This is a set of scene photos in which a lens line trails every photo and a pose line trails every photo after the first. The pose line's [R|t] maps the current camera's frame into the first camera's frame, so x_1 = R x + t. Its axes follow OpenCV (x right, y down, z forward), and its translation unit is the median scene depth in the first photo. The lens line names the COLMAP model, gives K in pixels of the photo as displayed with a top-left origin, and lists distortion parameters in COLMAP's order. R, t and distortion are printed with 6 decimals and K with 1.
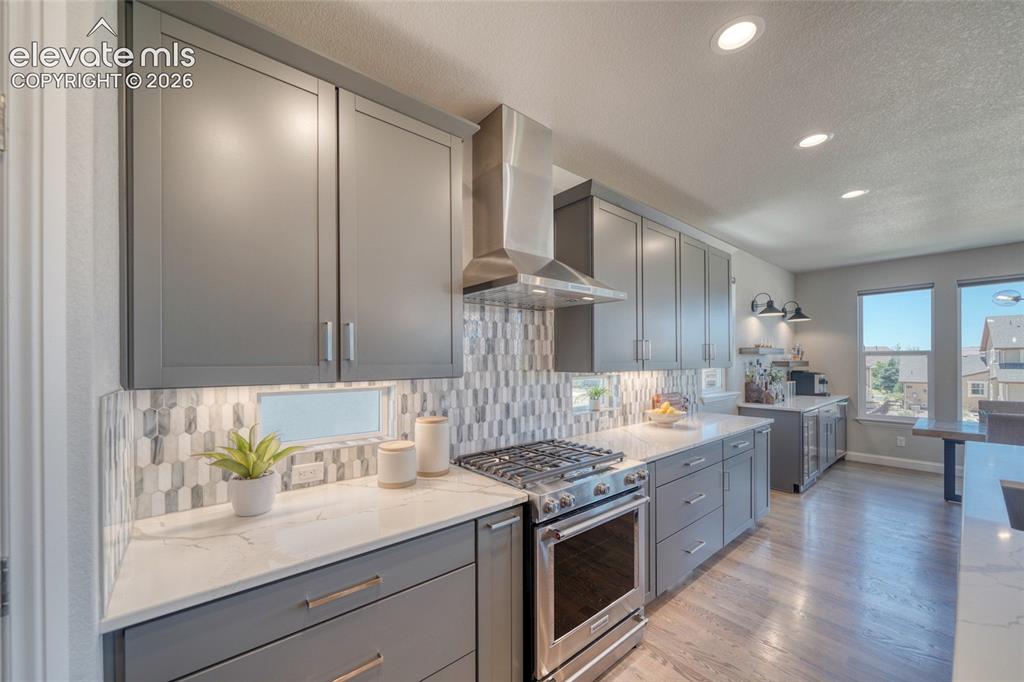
lens RADIAL K [[401.7, 0, 491.2], [0, 401.7, 359.6], [0, 0, 1]] dist [-0.008431, 0.001577]
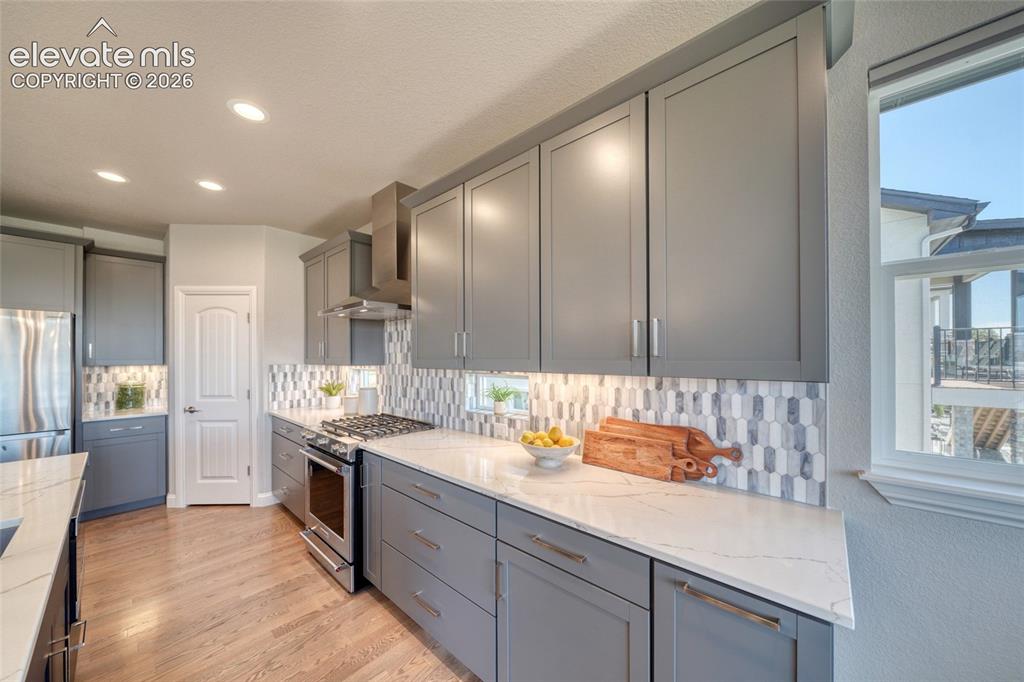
lens RADIAL K [[353.6, 0, 504.0], [0, 353.6, 356.1], [0, 0, 1]] dist [0.001055, 0.000087]
pose [[0.141519, 0.001679, -0.989934, 1.252515], [0.002588, 0.999995, 0.002066, -0.001926], [0.989932, -0.002855, 0.141513, 1.103554]]
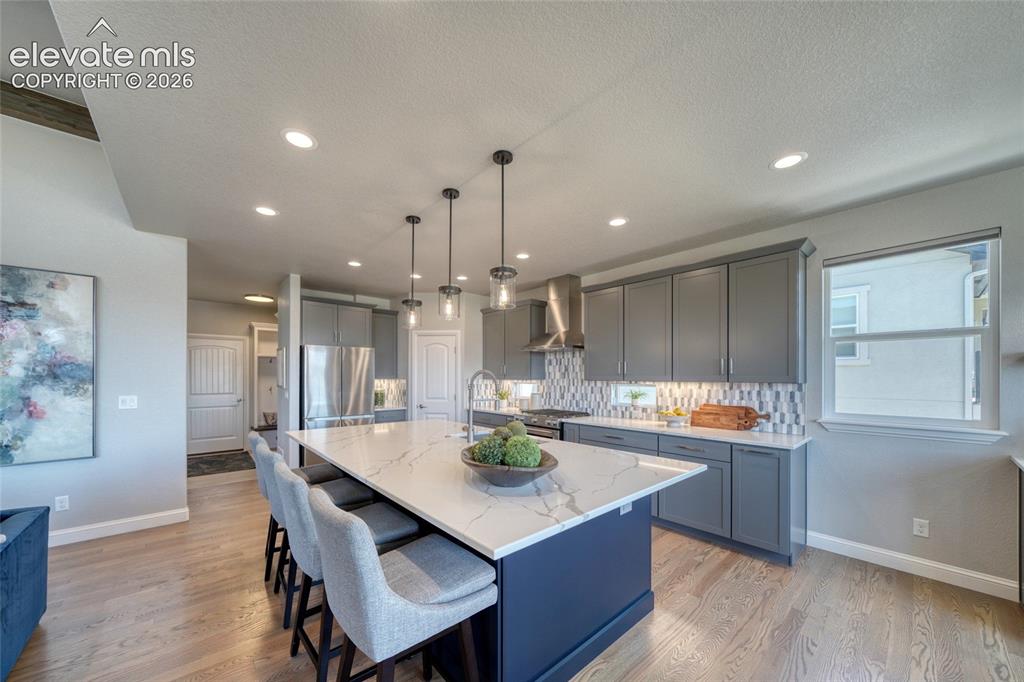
lens RADIAL K [[353.6, 0, 510.1], [0, 353.6, 375.5], [0, 0, 1]] dist [0.001055, 0.000087]
pose [[0.030764, -0.000019, -0.999527, 2.010391], [-0.003881, 0.999992, -0.000138, 0.009635], [0.999519, 0.003883, 0.030764, 0.567914]]
